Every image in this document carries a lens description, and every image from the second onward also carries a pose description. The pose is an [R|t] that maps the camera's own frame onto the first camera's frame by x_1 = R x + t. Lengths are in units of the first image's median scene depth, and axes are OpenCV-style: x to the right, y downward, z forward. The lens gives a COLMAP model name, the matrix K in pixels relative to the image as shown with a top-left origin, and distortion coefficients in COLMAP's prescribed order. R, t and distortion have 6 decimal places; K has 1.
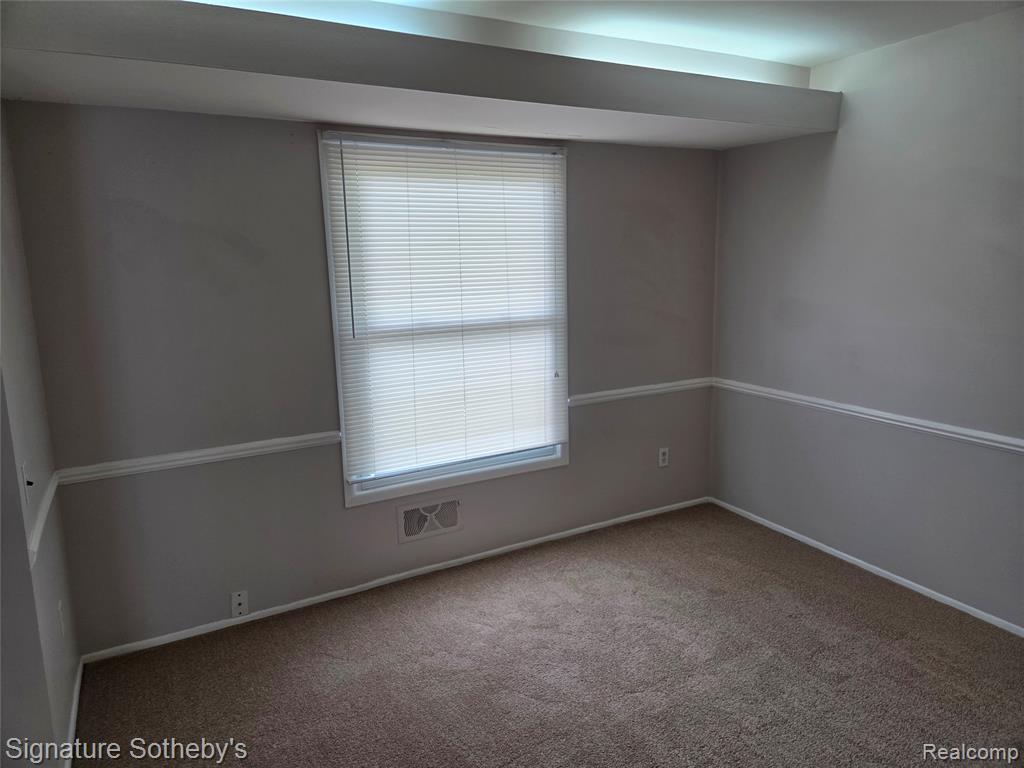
lens RADIAL K [[658.4, 0, 512.0], [0, 658.4, 384.0], [0, 0, 1]] dist [0.075377, -0.063238]
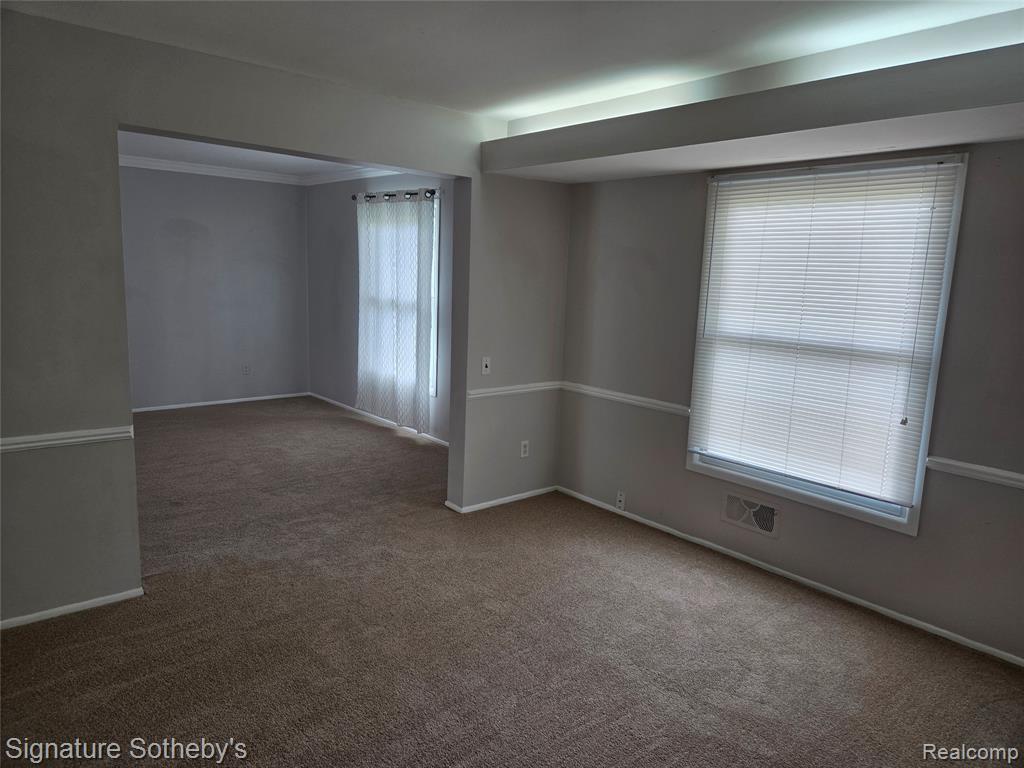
lens RADIAL K [[690.8, 0, 512.0], [0, 690.8, 384.0], [0, 0, 1]] dist [0.081564, -0.075903]
pose [[0.211042, 0.205391, -0.955655, 0.866101], [-0.202895, 0.965586, 0.162719, -0.112813], [0.956188, 0.159557, 0.245452, 0.308753]]
